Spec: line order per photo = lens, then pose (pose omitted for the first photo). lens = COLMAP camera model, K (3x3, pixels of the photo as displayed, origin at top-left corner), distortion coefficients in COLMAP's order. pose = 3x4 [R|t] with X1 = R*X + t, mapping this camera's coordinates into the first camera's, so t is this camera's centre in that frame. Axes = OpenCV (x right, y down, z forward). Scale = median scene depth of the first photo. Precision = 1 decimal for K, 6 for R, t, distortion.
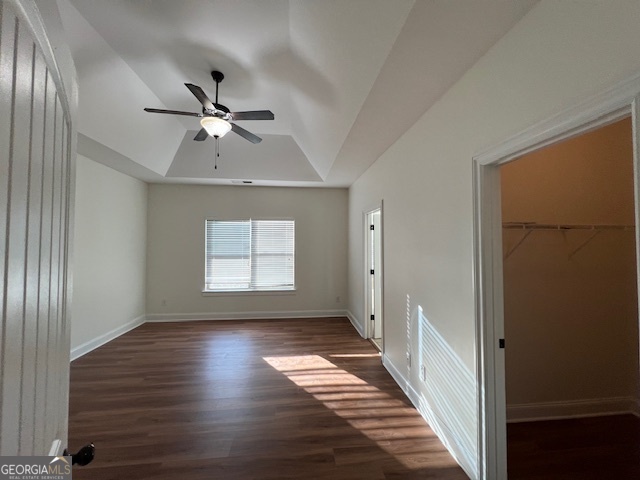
lens RADIAL K [[254.9, 0, 319.6], [0, 254.9, 239.7], [0, 0, 1]] dist [0.003187, -0.000408]
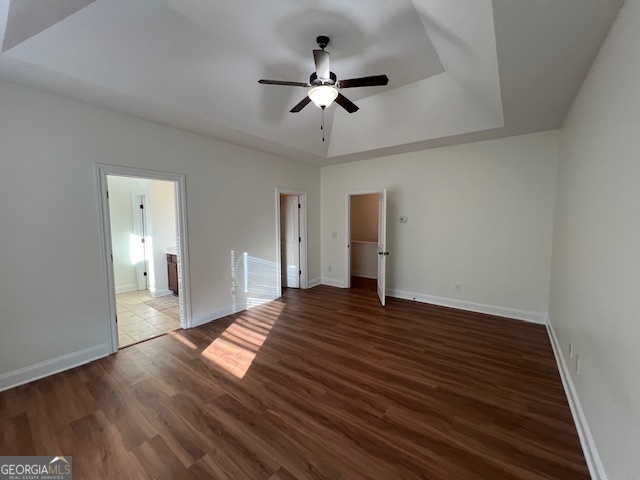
lens RADIAL K [[254.9, 0, 322.2], [0, 254.9, 239.6], [0, 0, 1]] dist [0.003187, -0.000408]
pose [[-0.733900, -0.053892, 0.677117, -1.003935], [-0.013257, 0.997794, 0.065045, 0.036486], [-0.679129, 0.038760, -0.732995, 1.603027]]
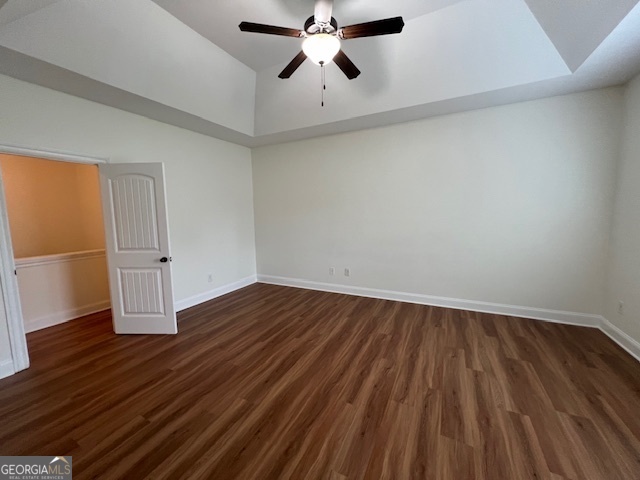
lens RADIAL K [[254.9, 0, 316.3], [0, 254.9, 236.0], [0, 0, 1]] dist [0.003187, -0.000408]
pose [[-0.552759, 0.084839, -0.829011, 0.287660], [0.034822, 0.996287, 0.078739, 0.060122], [0.832613, 0.014655, -0.553661, 1.330765]]
